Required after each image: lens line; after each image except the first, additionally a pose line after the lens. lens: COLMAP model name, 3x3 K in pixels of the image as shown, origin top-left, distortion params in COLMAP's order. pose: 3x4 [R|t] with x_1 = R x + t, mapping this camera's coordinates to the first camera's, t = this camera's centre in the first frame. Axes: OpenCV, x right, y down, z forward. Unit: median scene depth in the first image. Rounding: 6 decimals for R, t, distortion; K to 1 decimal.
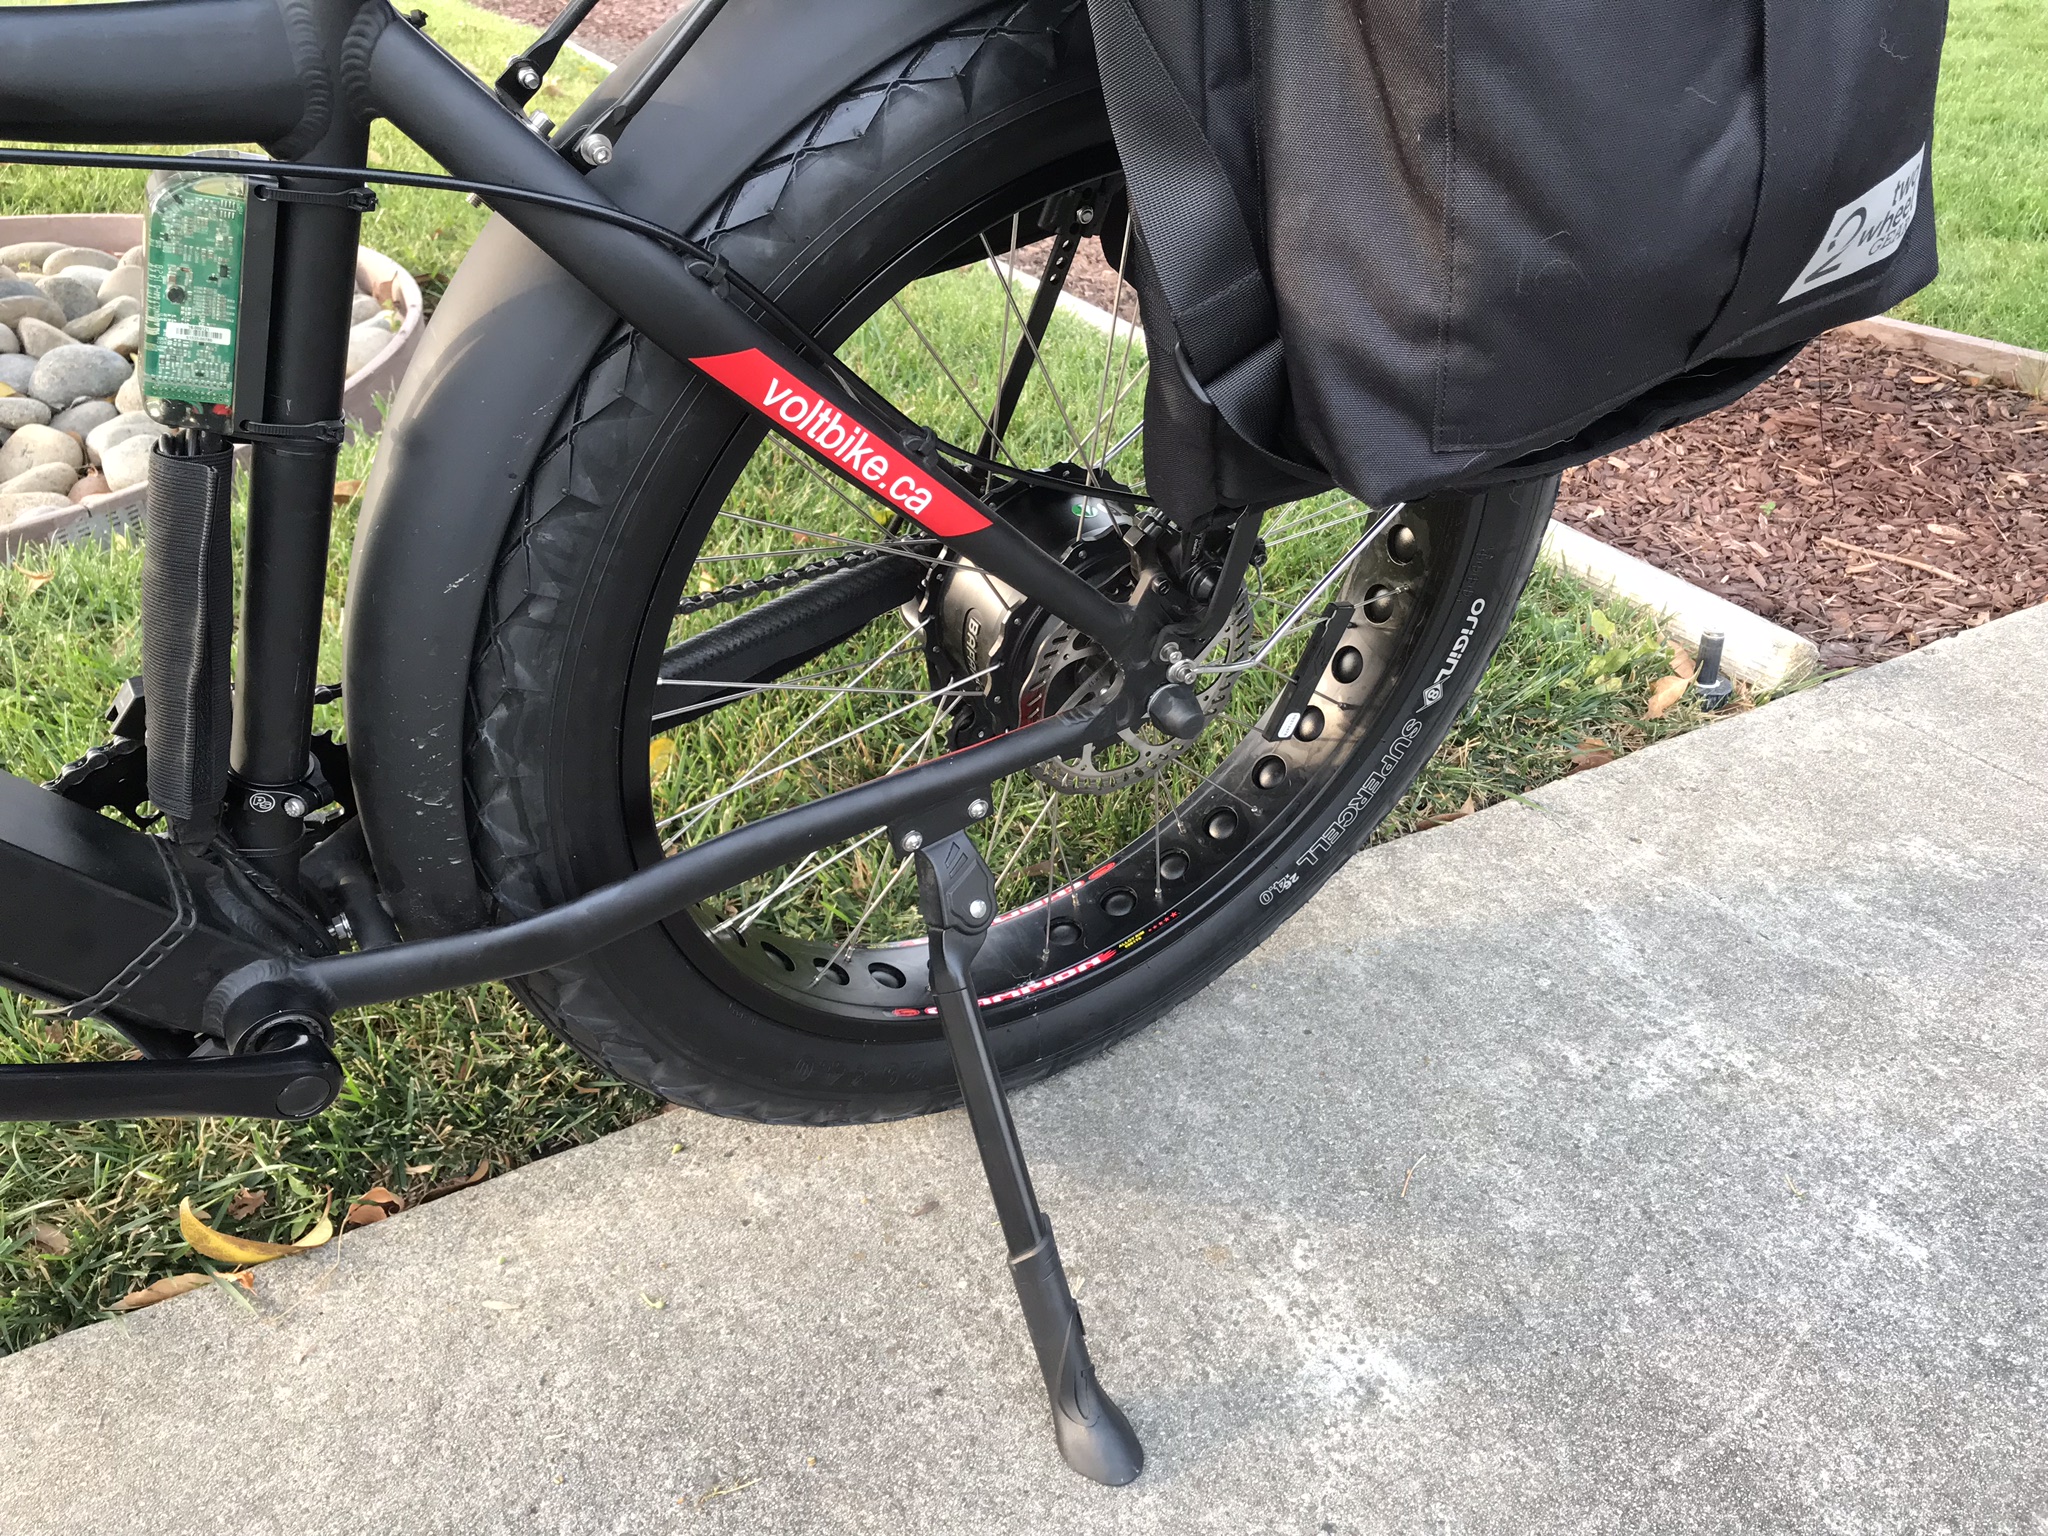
lens RADIAL K [[1694.7, 0, 1006.5], [0, 1694.7, 760.0], [0, 0, 1]] dist [0.025491, -0.031200]
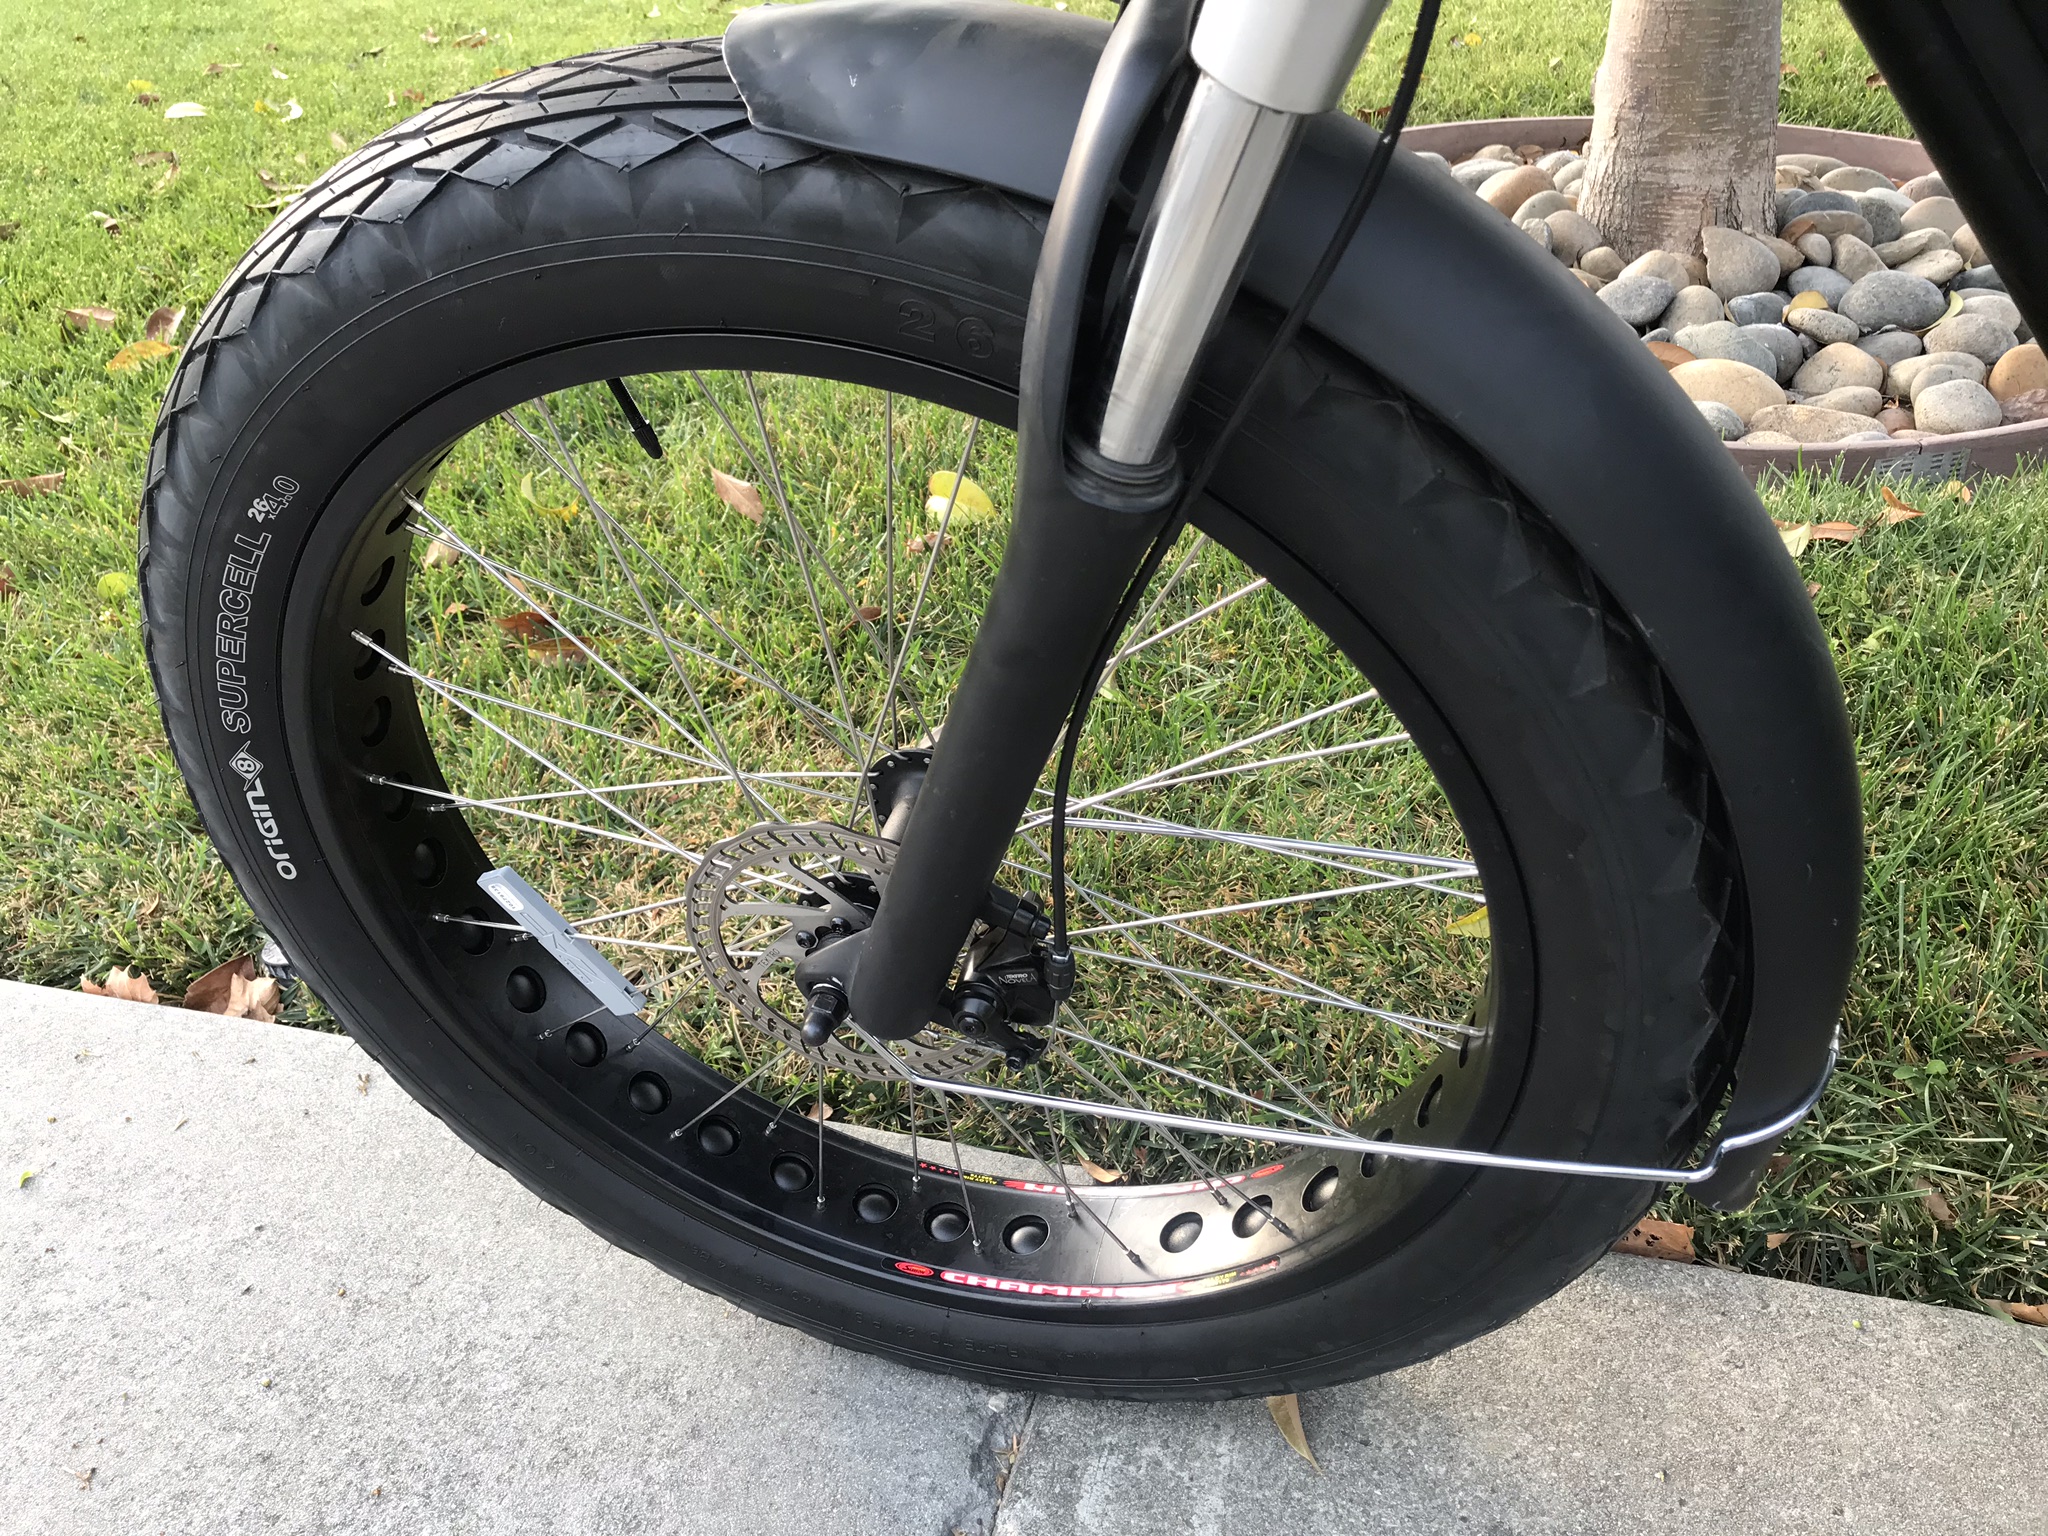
lens RADIAL K [[1694.7, 0, 1028.8], [0, 1694.7, 754.5], [0, 0, 1]] dist [0.025491, -0.031200]
pose [[0.718714, 0.363363, -0.592805, -0.498671], [-0.341448, 0.927144, 0.154328, 0.076652], [0.605692, 0.091495, 0.790421, -0.122229]]
